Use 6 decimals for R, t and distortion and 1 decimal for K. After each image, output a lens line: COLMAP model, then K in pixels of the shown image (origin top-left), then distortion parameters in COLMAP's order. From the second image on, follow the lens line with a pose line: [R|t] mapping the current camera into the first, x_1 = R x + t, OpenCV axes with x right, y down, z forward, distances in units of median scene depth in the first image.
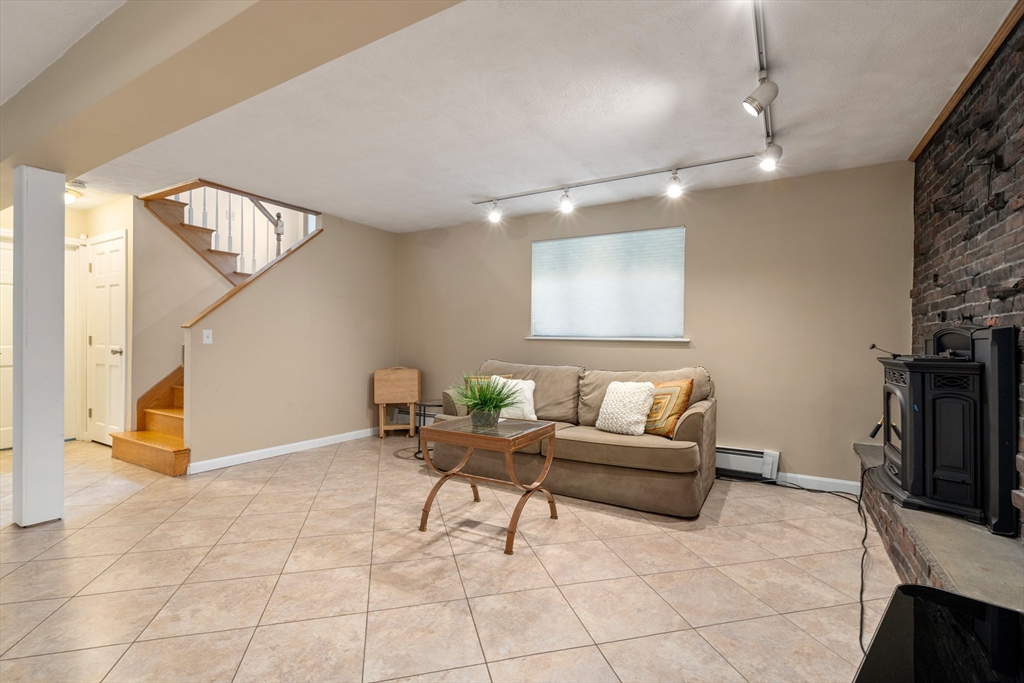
lens RADIAL K [[467.4, 0, 510.2], [0, 467.4, 336.8], [0, 0, 1]] dist [-0.002813, 0.000177]
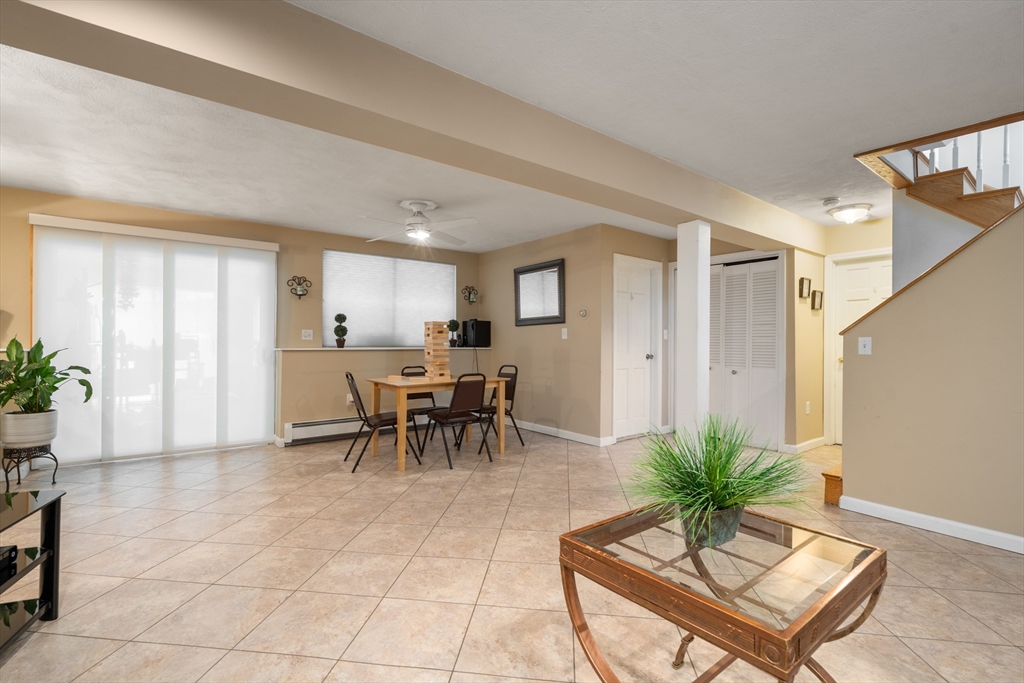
lens RADIAL K [[467.4, 0, 502.6], [0, 467.4, 341.6], [0, 0, 1]] dist [-0.002813, 0.000177]
pose [[-0.373815, -0.010118, -0.927448, 0.334424], [-0.005641, 0.999947, -0.008636, 0.002994], [0.927486, 0.002003, -0.373852, 0.742179]]
